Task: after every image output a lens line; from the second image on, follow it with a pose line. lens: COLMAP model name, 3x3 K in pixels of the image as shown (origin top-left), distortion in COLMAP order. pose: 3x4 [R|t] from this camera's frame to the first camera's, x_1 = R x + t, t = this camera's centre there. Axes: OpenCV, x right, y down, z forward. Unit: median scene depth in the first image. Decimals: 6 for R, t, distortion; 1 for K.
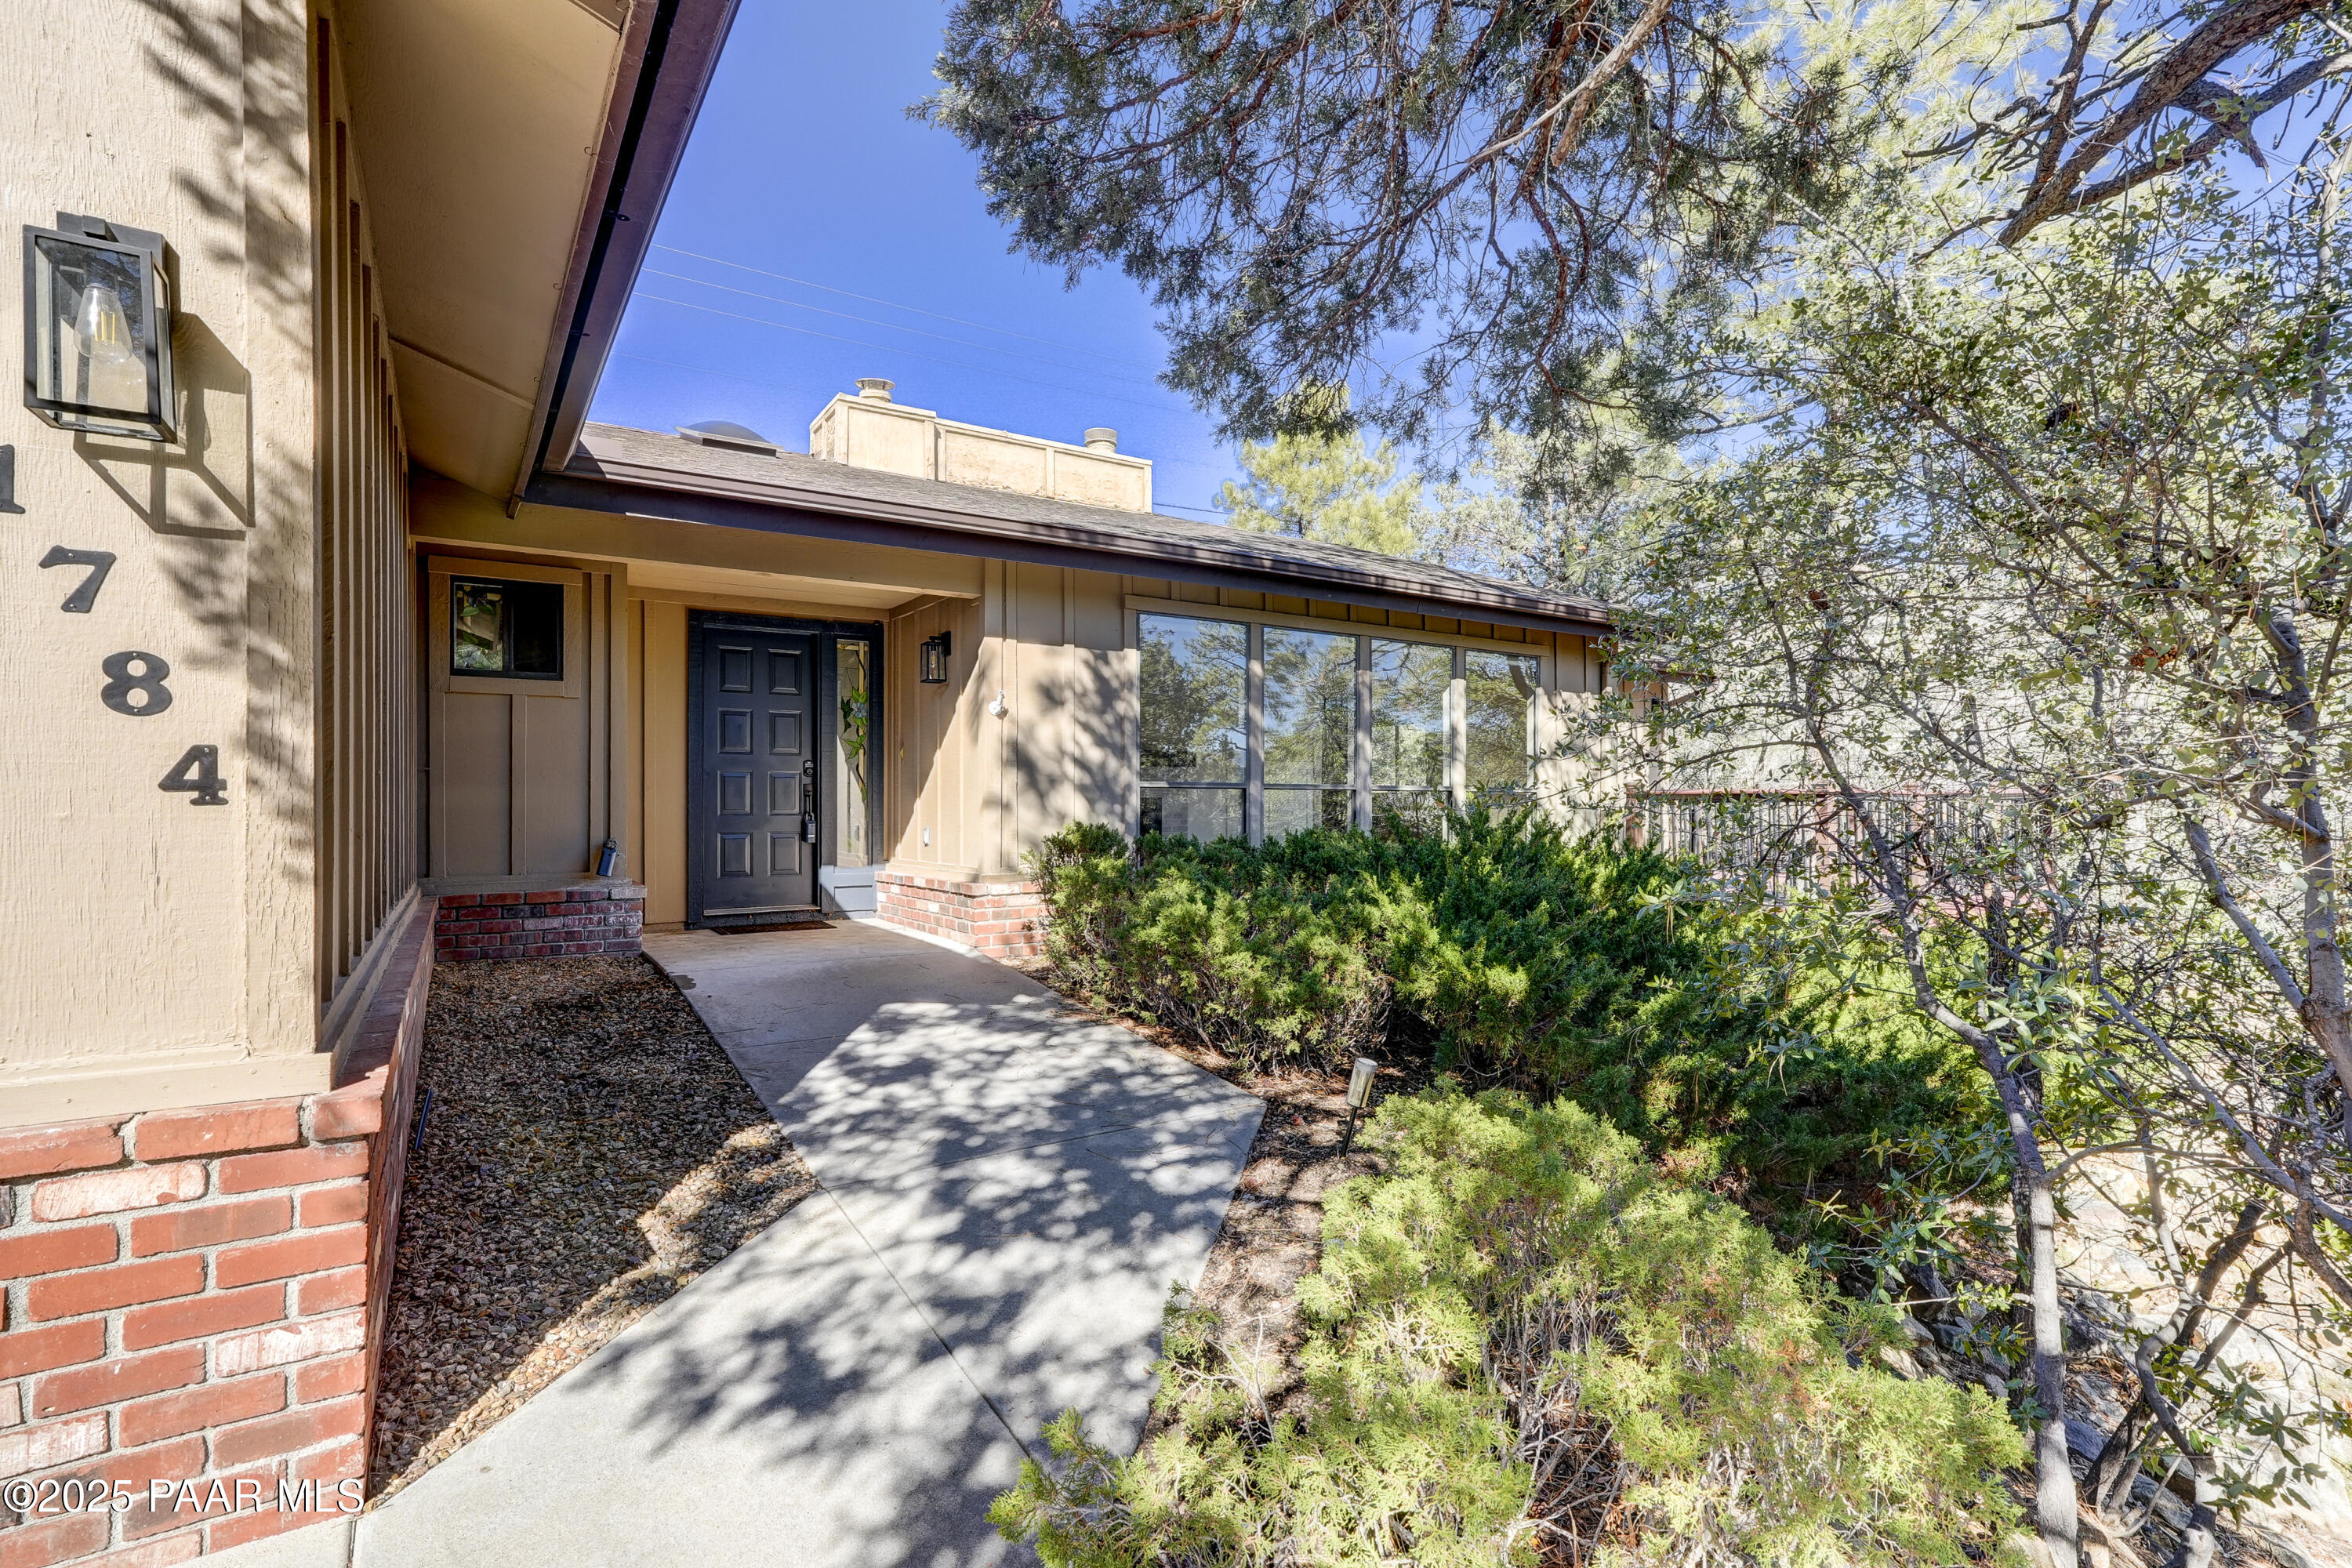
lens RADIAL K [[1072.1, 0, 1167.1], [0, 1072.1, 784.4], [0, 0, 1]] dist [-0.005885, 0.007196]
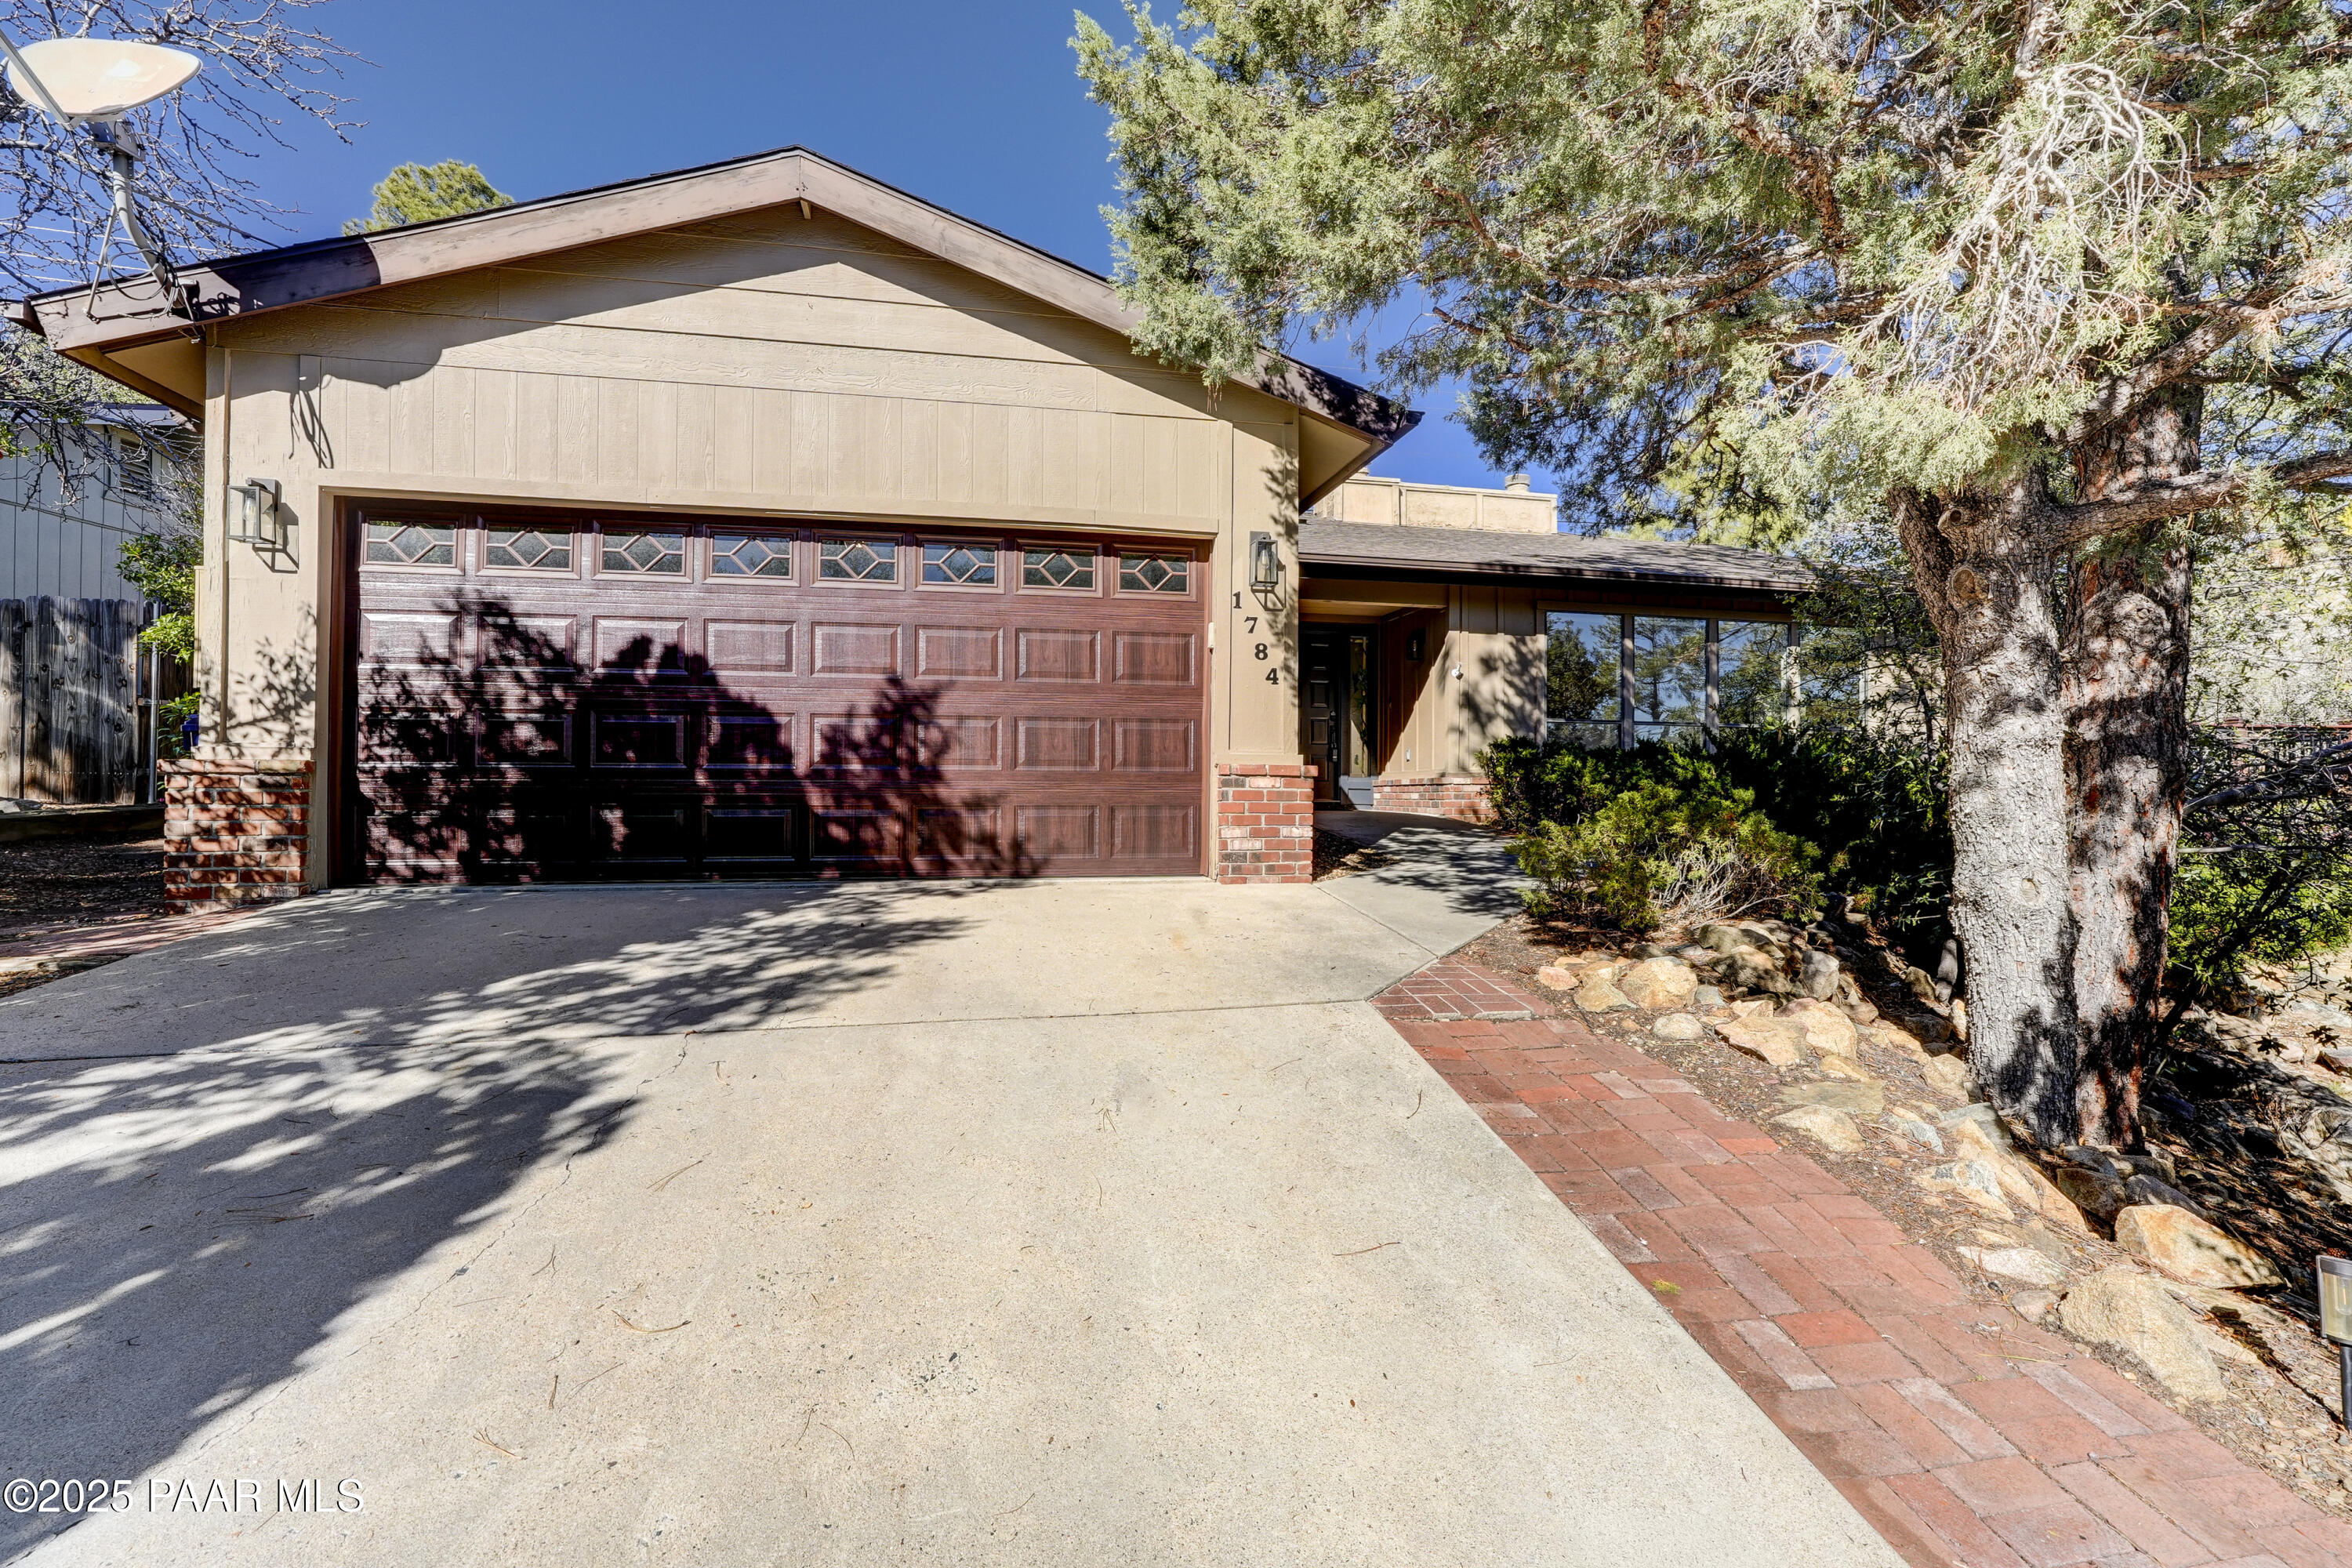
lens RADIAL K [[1072.1, 0, 1175.5], [0, 1072.1, 769.9], [0, 0, 1]] dist [-0.005885, 0.007196]
pose [[0.935183, 0.001290, -0.354162, 0.024243], [-0.005014, 0.999941, -0.009597, 0.097286], [0.354128, 0.010751, 0.935135, -0.711690]]
